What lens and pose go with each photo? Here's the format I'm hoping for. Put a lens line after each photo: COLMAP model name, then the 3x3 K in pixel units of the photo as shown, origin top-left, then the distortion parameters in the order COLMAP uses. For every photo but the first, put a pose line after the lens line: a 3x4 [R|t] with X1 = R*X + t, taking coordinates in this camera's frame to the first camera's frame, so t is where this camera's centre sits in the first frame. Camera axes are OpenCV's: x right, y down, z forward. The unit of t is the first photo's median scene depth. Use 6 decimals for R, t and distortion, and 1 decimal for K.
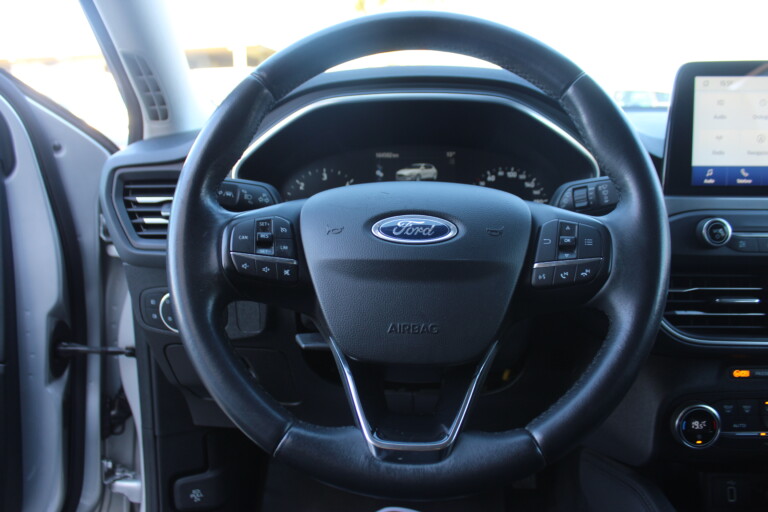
lens RADIAL K [[600.2, 0, 375.1], [0, 600.2, 253.6], [0, 0, 1]] dist [-0.164393, 0.102996]
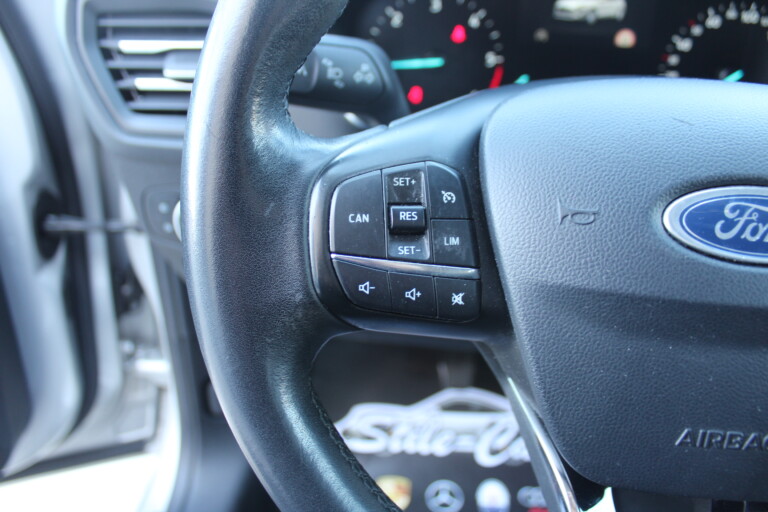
lens RADIAL K [[600.2, 0, 375.1], [0, 600.2, 253.6], [0, 0, 1]] dist [-0.164393, 0.102996]
pose [[0.999360, 0.030036, -0.019409, -0.165394], [-0.021413, 0.937282, 0.347915, -0.127154], [0.028642, -0.347277, 0.937325, 0.482450]]
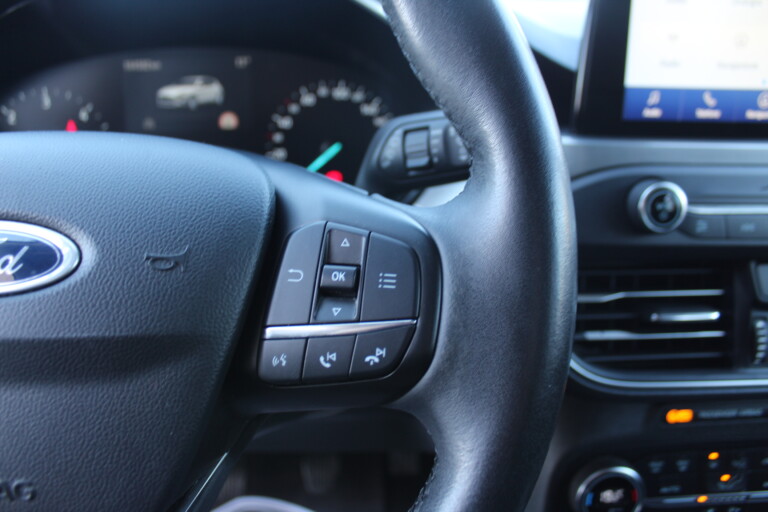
lens RADIAL K [[600.2, 0, 375.1], [0, 600.2, 253.6], [0, 0, 1]] dist [-0.164393, 0.102996]
pose [[0.992407, -0.026352, 0.120144, 0.240376], [0.006513, 0.986669, 0.162611, -0.087288], [-0.122828, -0.160594, 0.979348, 0.459919]]
